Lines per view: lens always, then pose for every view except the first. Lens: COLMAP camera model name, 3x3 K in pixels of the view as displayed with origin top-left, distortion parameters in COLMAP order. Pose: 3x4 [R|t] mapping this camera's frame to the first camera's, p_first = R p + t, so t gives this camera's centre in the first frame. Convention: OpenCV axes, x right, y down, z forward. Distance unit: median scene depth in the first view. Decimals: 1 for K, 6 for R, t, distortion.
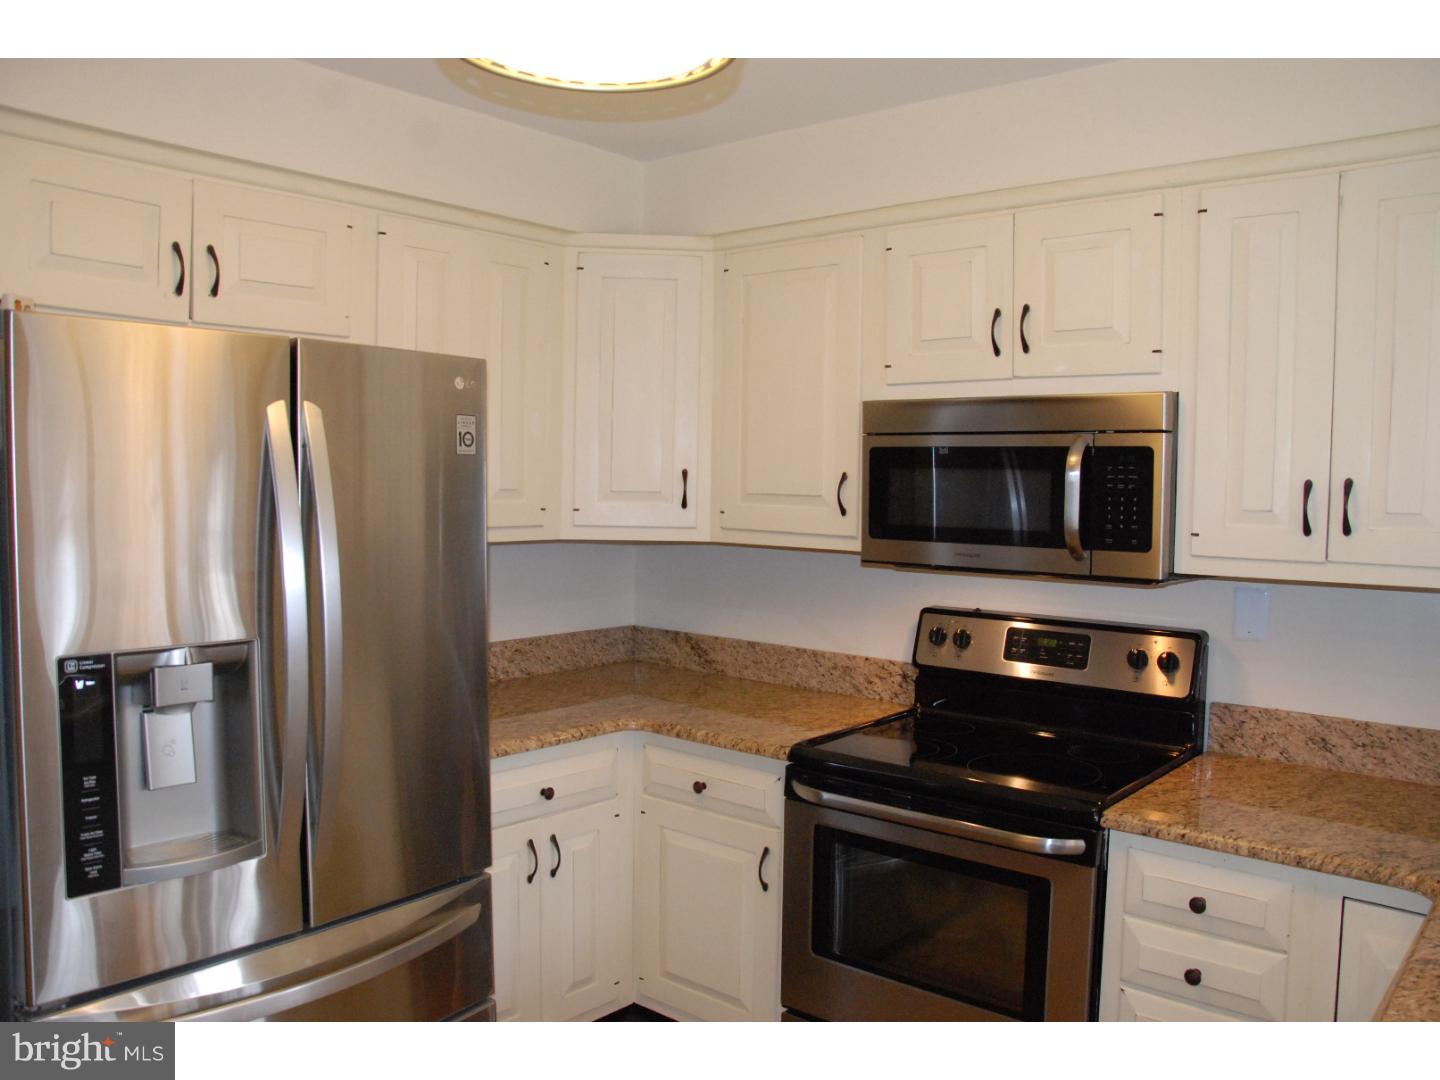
lens RADIAL K [[1204.0, 0, 720.0], [0, 1204.0, 540.0], [0, 0, 1]] dist [-0.047531, 0.012693]
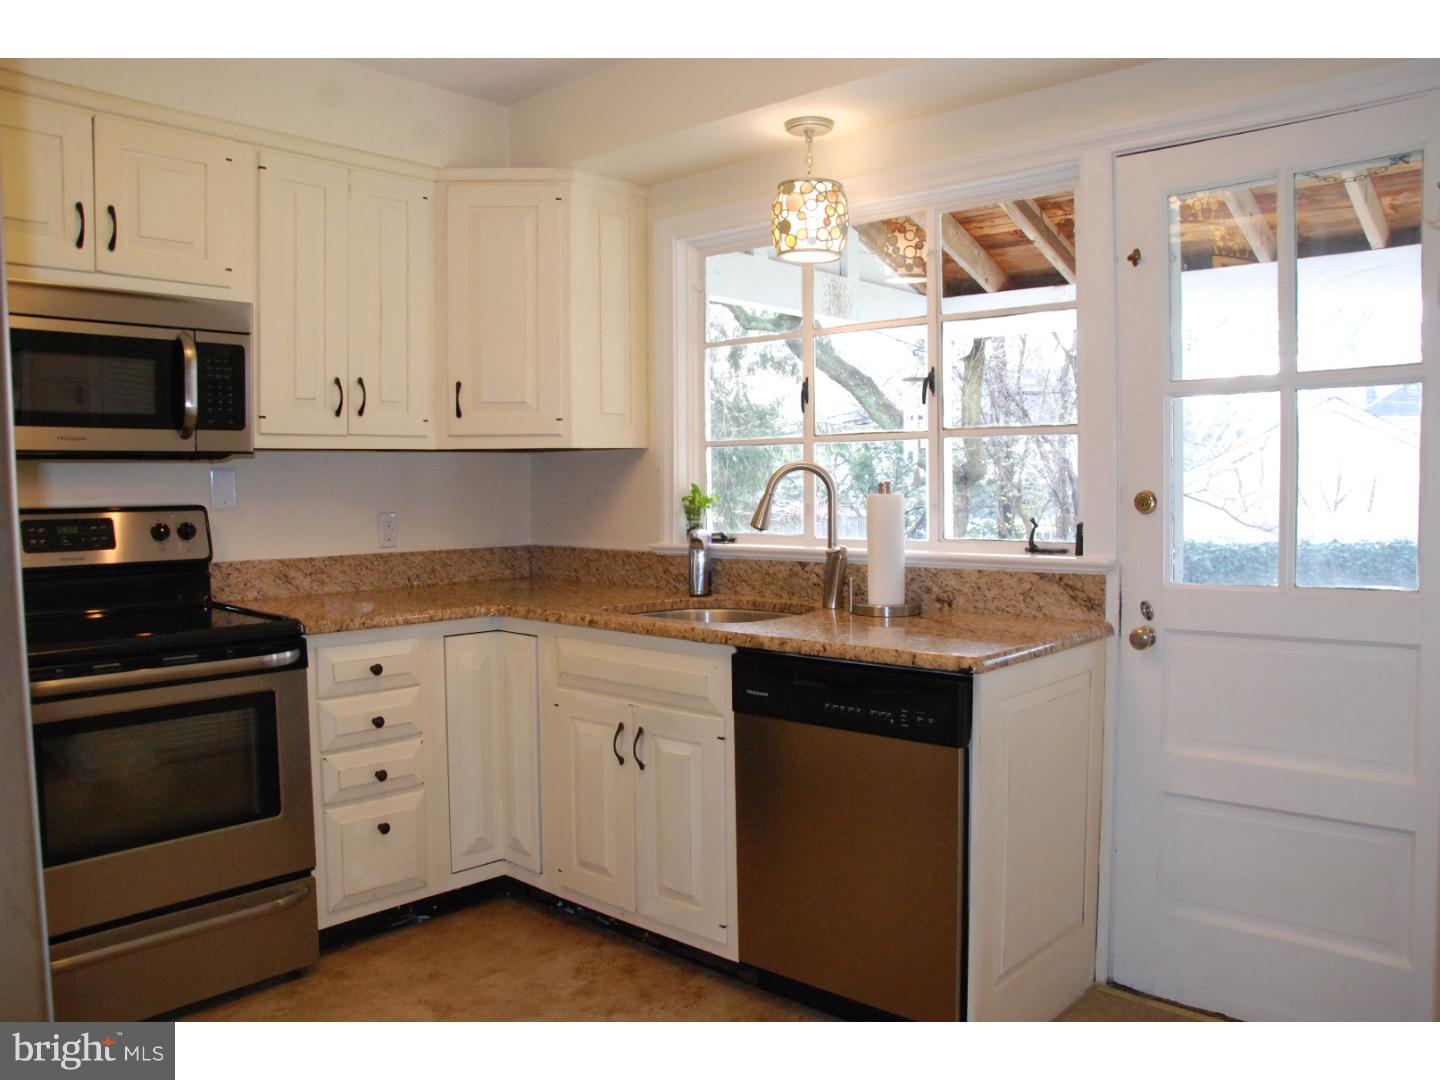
lens RADIAL K [[1204.0, 0, 720.0], [0, 1204.0, 540.0], [0, 0, 1]] dist [-0.047531, 0.012693]
pose [[0.037493, -0.054871, 0.997789, -0.856656], [0.071244, 0.996097, 0.052100, 0.093000], [-0.996754, 0.069133, 0.041255, 0.451708]]
